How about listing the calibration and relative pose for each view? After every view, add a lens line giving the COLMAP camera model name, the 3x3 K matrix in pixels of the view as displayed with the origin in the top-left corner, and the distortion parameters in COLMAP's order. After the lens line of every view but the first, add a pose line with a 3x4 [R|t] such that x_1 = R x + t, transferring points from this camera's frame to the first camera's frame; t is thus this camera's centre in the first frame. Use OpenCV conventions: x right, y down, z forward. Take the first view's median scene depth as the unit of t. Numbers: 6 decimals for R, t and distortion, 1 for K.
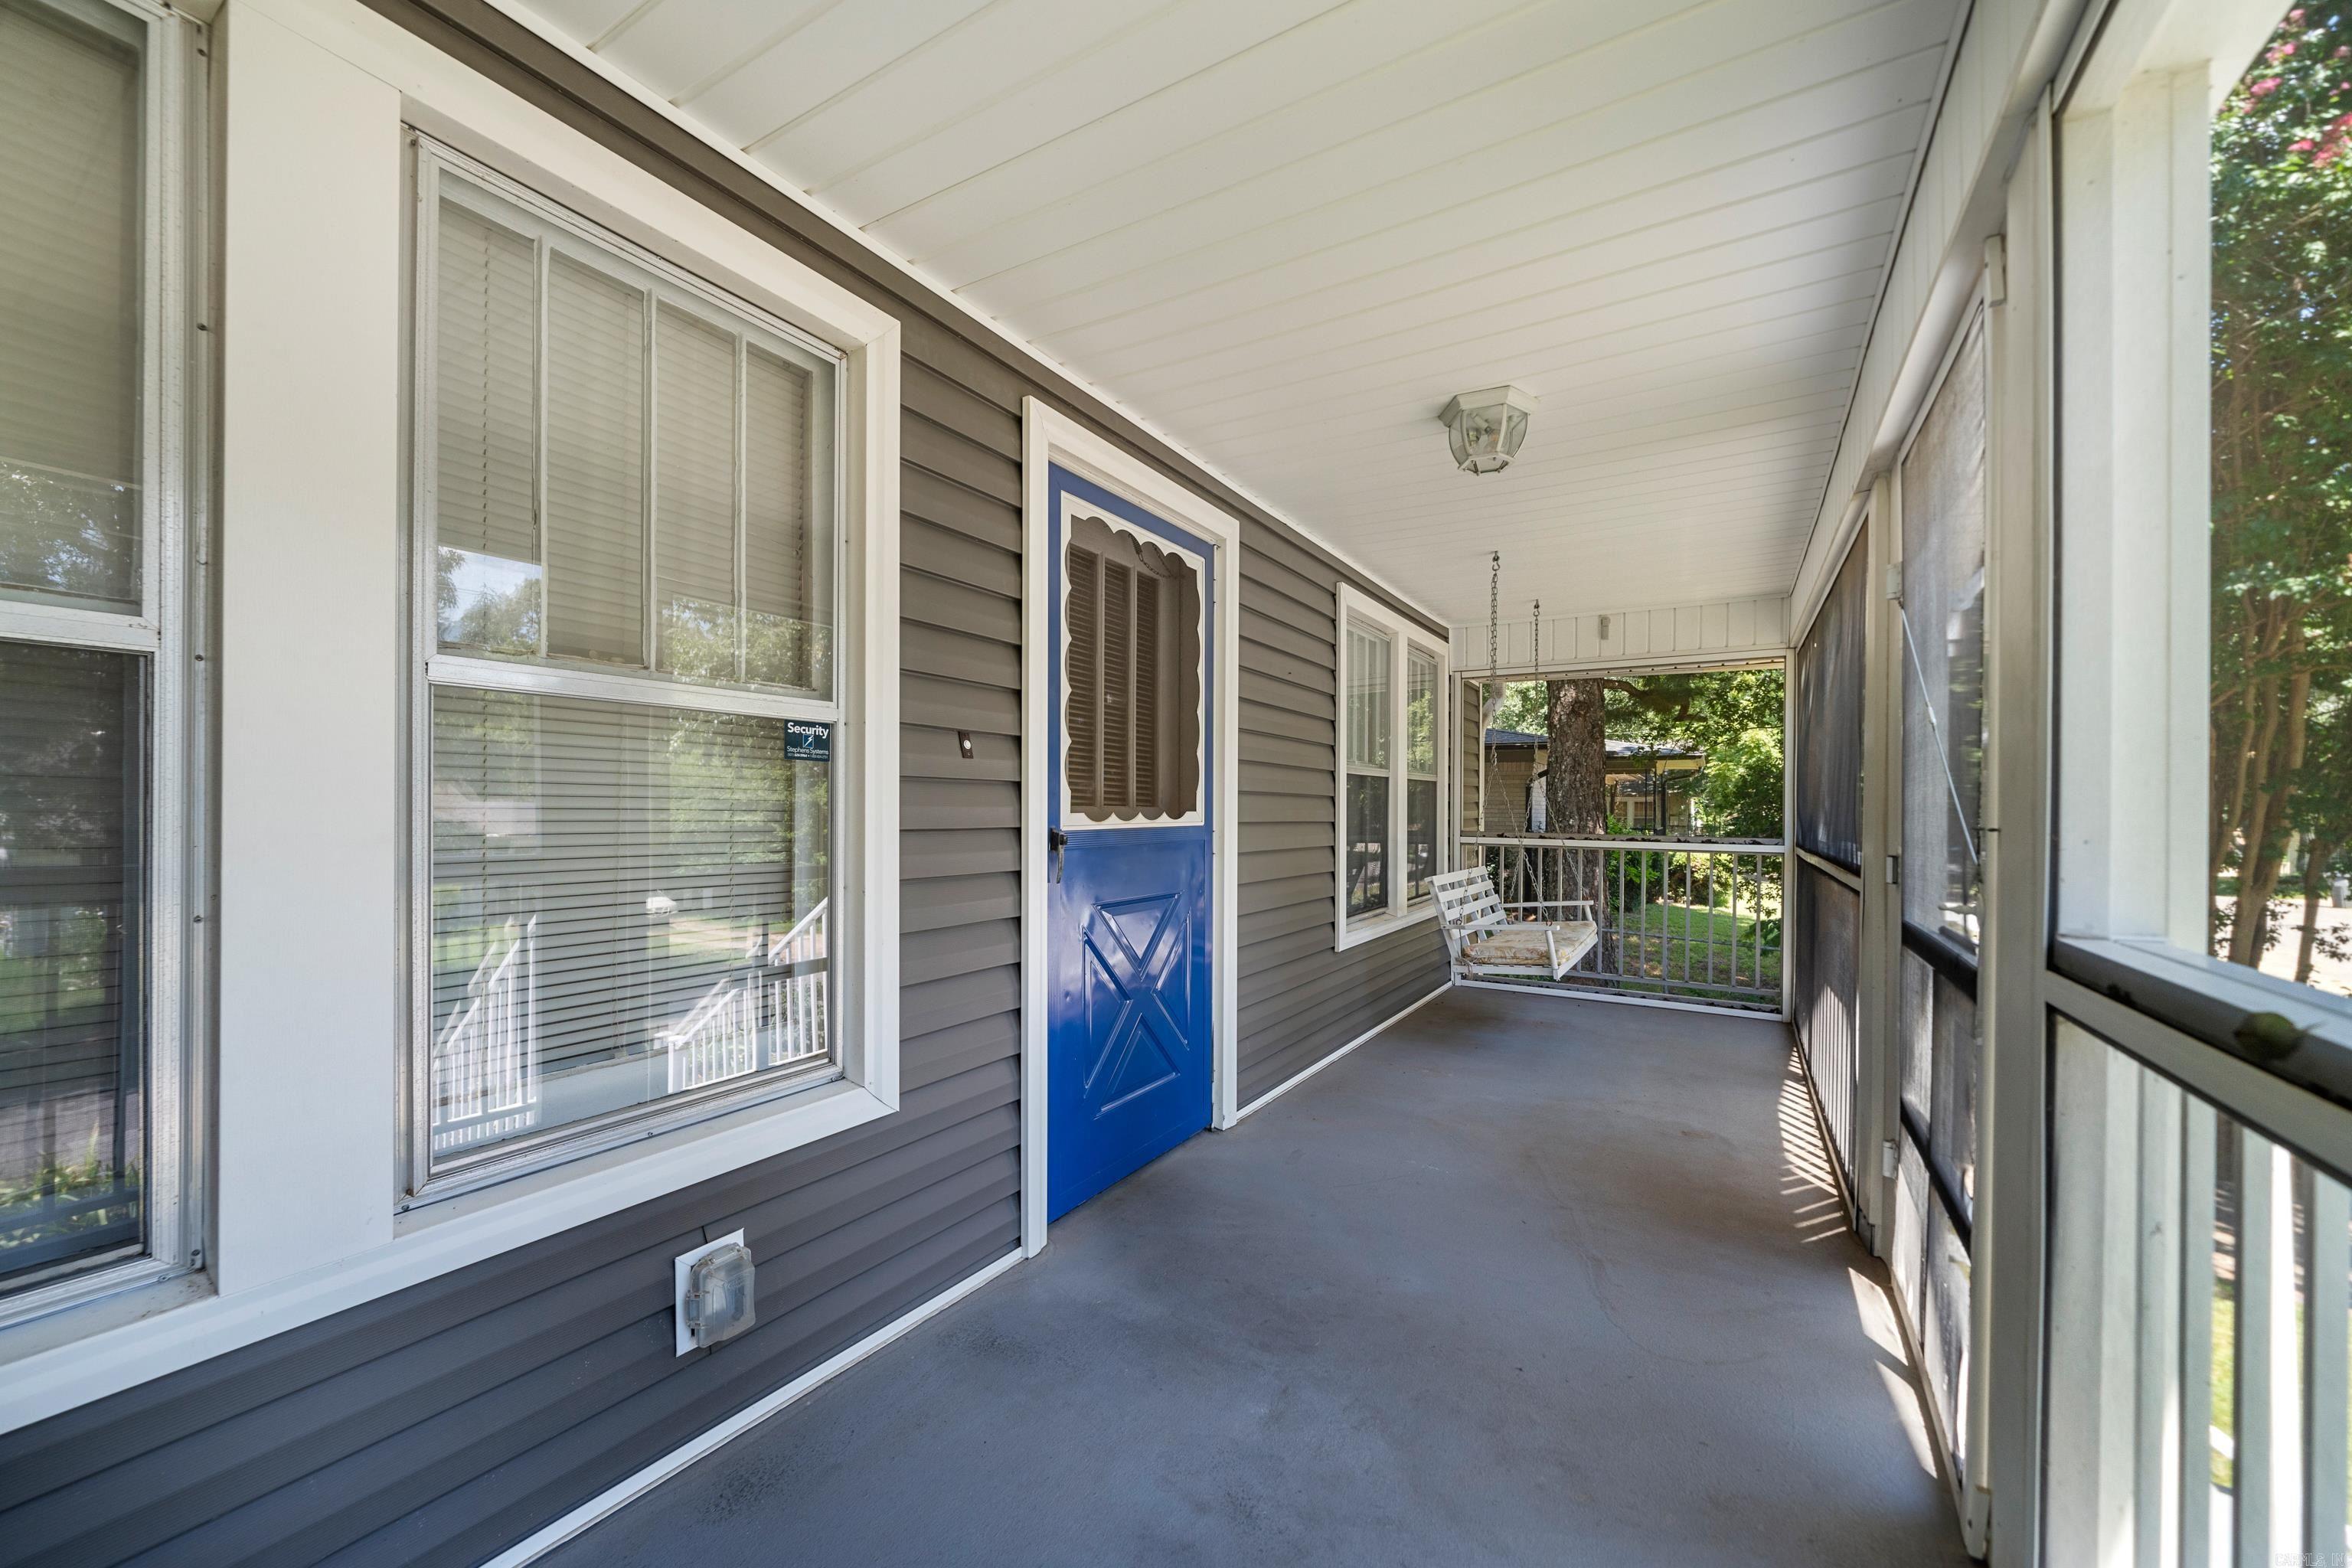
lens RADIAL K [[896.2, 0, 1172.6], [0, 896.2, 813.5], [0, 0, 1]] dist [0.000493, -0.000006]
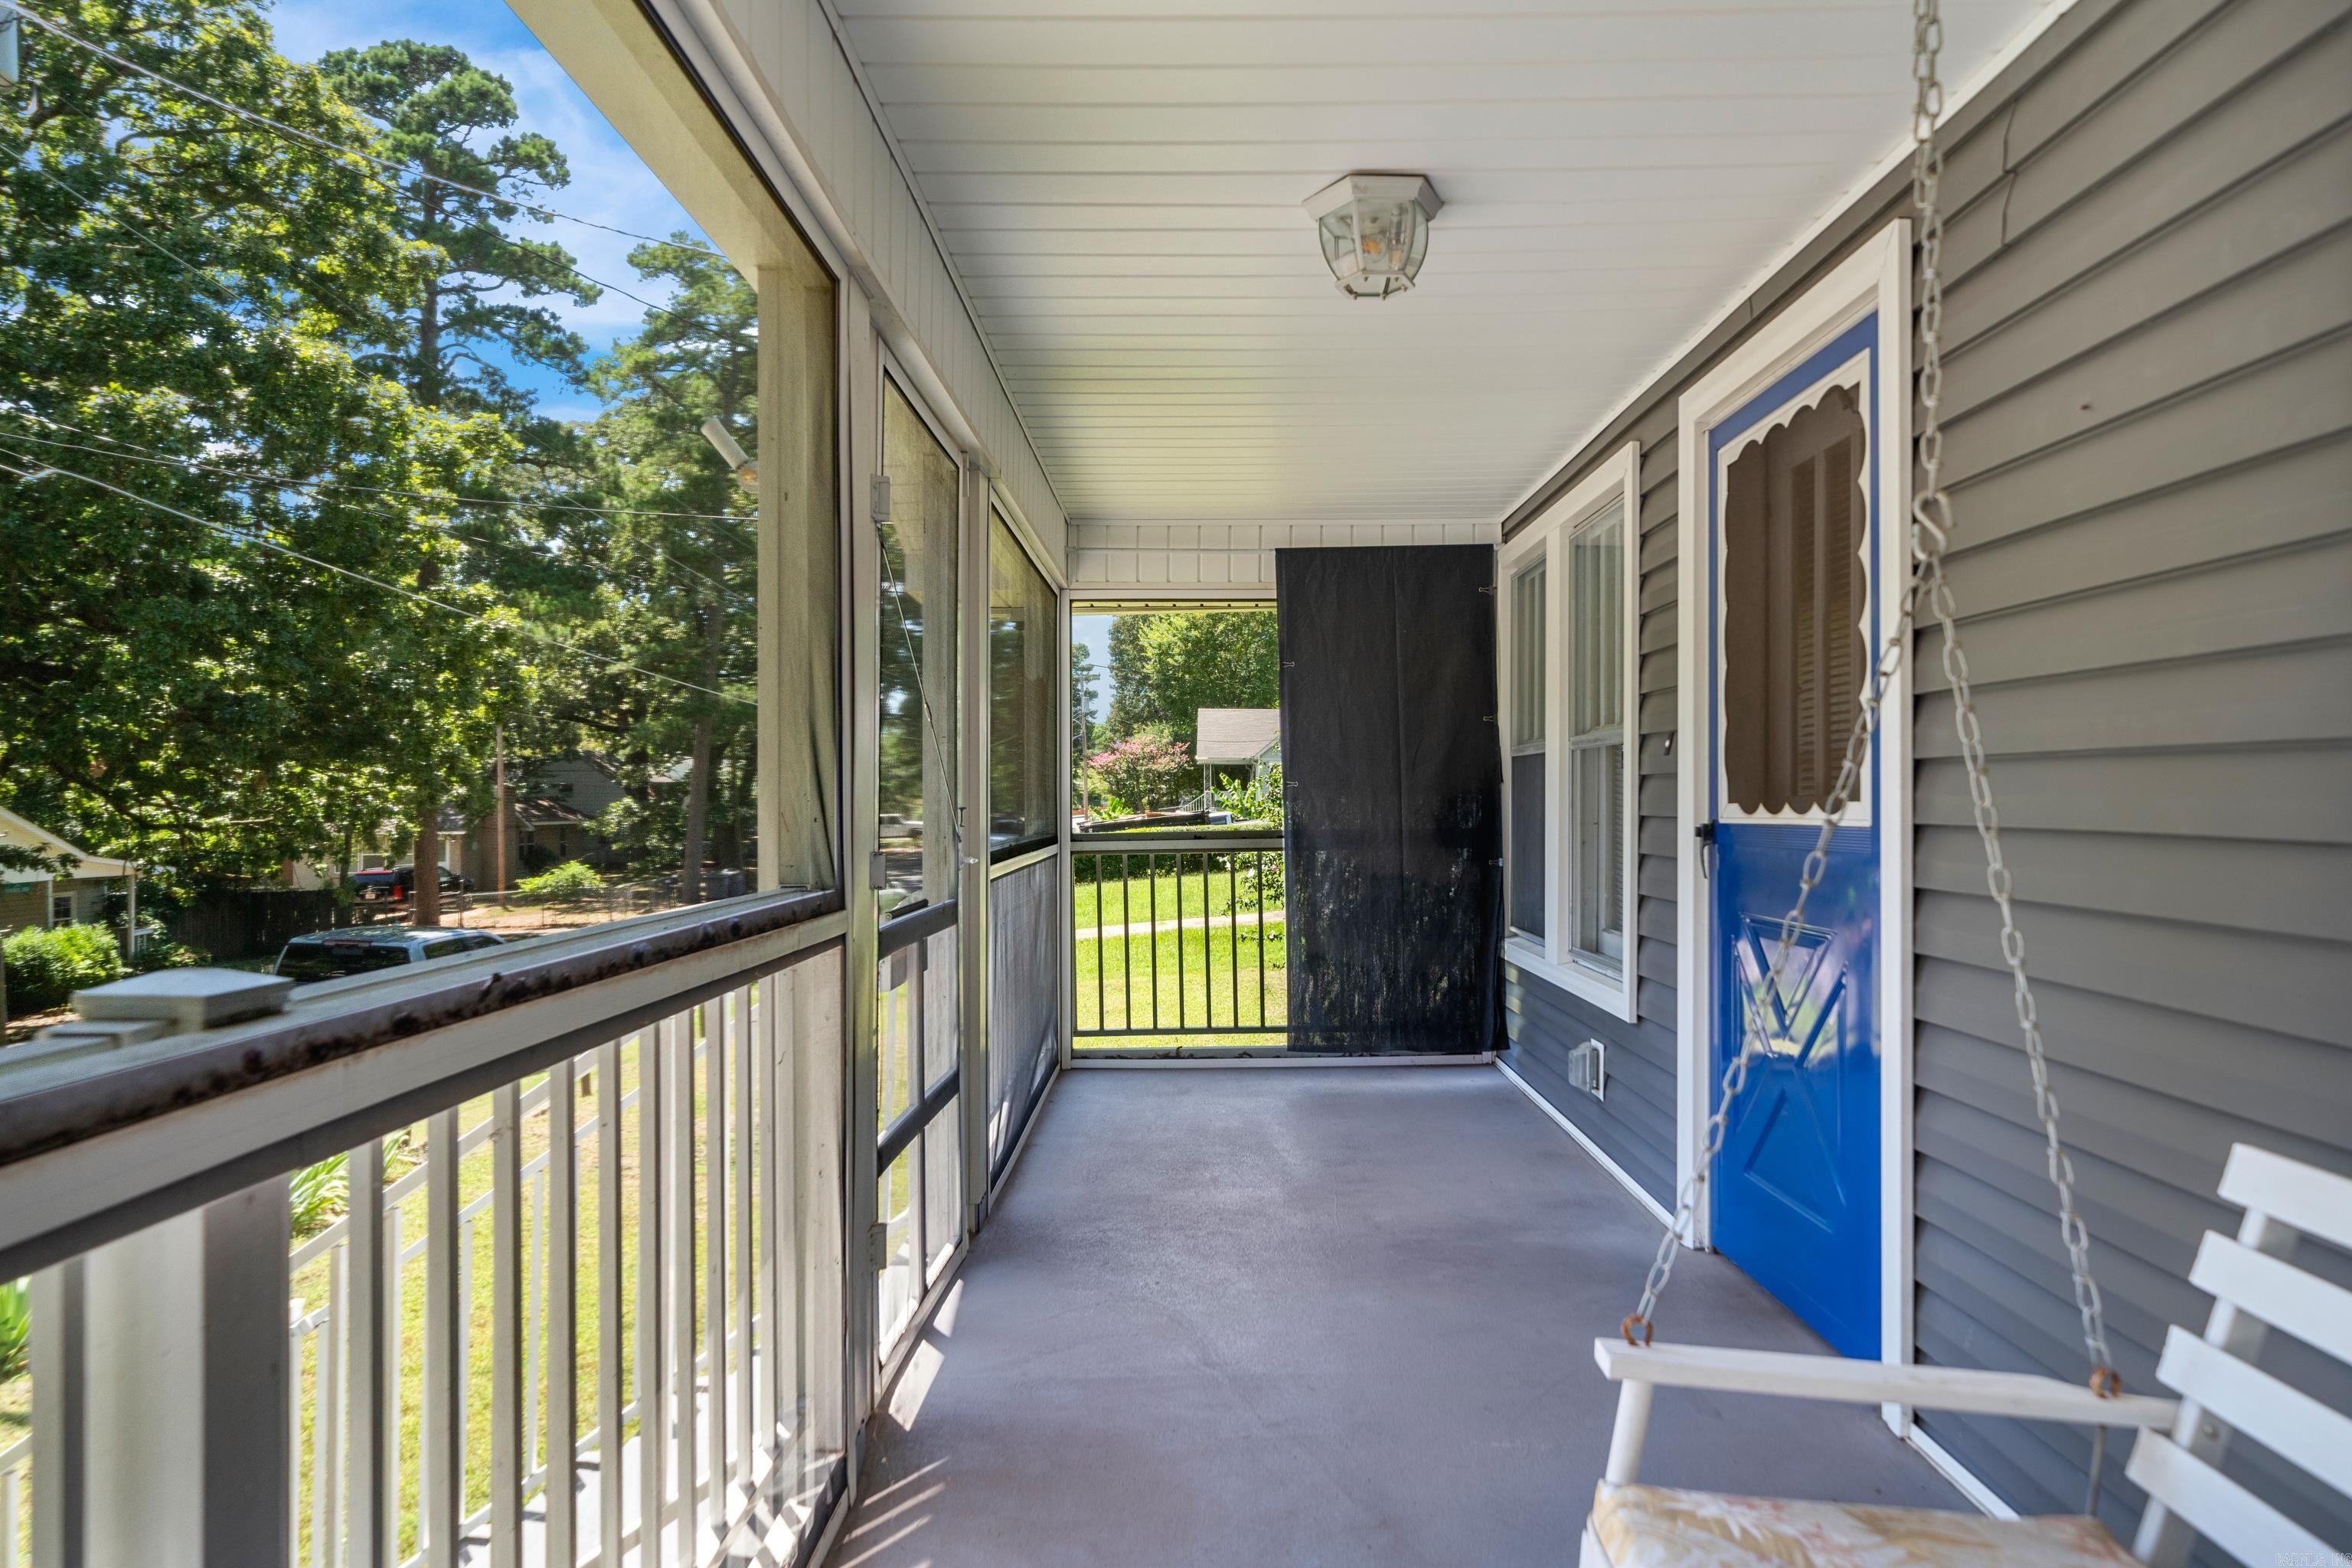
lens RADIAL K [[1362.8, 0, 1176.0], [0, 1362.8, 784.0], [0, 0, 1]] dist [-0.000031, -0.000010]
pose [[-0.858022, -0.007831, -0.513553, 0.852508], [-0.005349, 0.999966, -0.006311, -0.006484], [0.513585, -0.002668, -0.858035, 1.539220]]
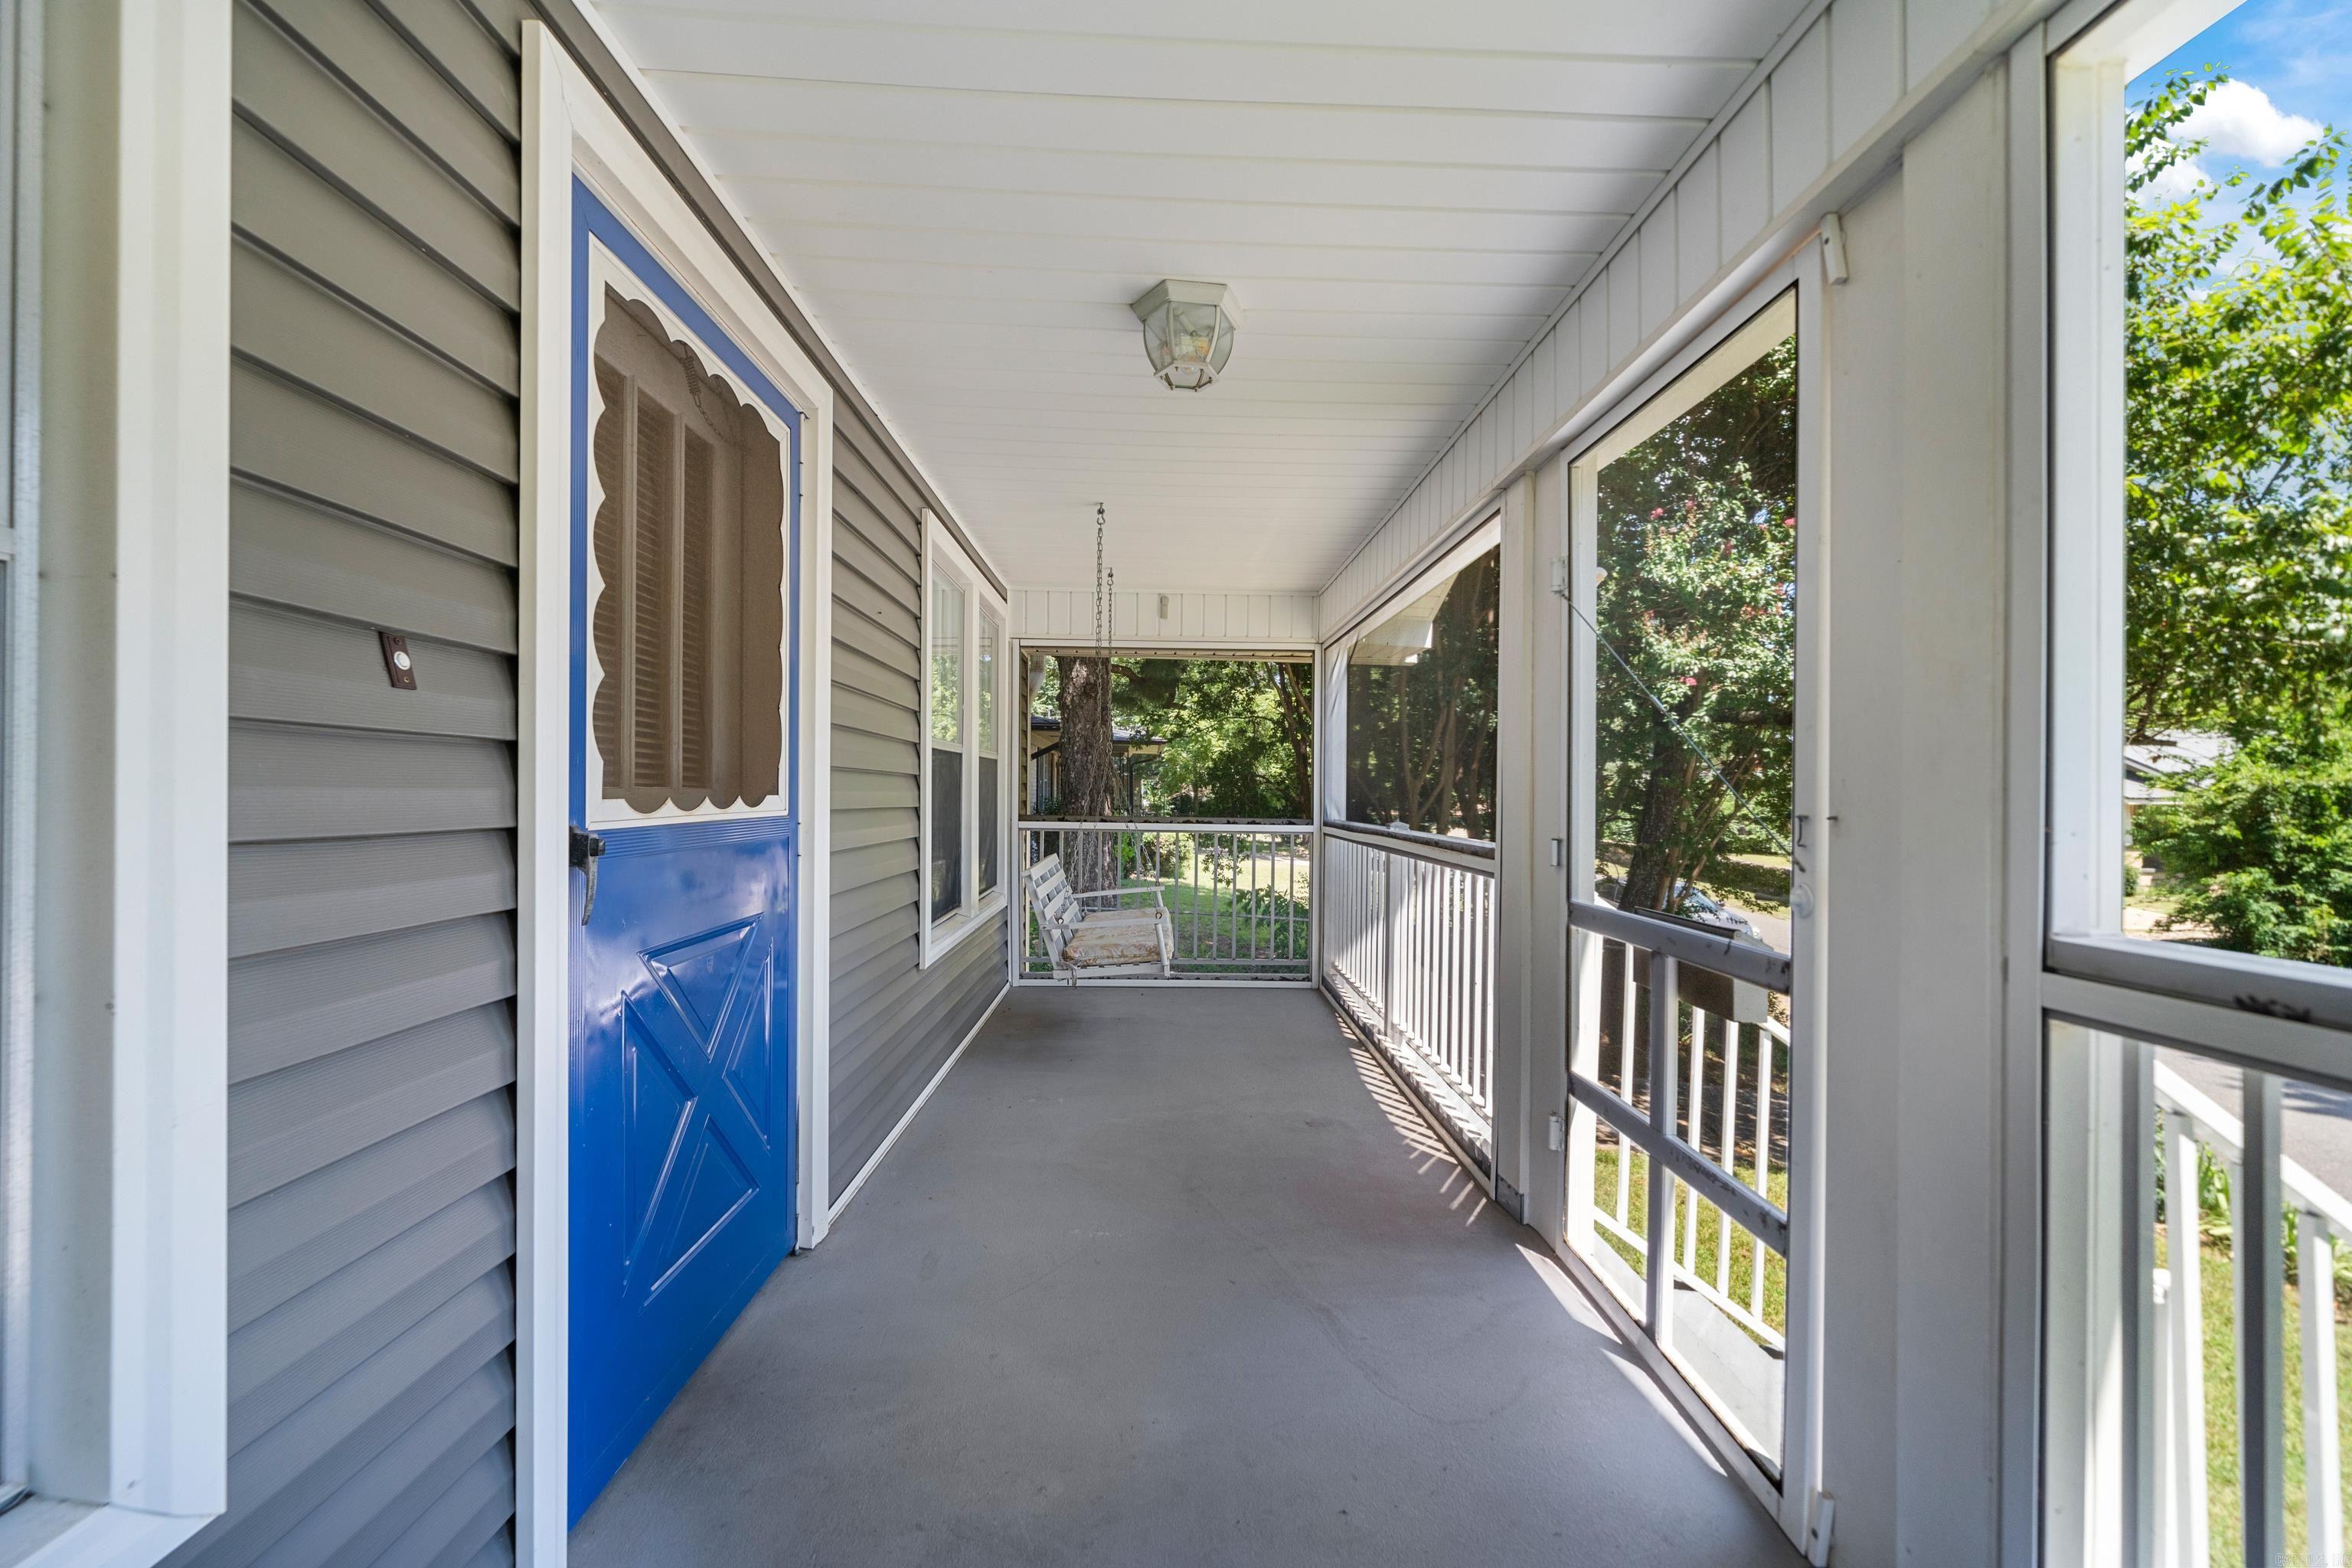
lens RADIAL K [[926.7, 0, 1178.5], [0, 926.7, 792.3], [0, 0, 1]] dist [-0.001522, -0.000145]
pose [[0.836320, 0.001446, 0.548239, -0.107293], [-0.000601, 0.999998, -0.001722, -0.003479], [-0.548241, 0.001110, 0.836320, 0.246259]]
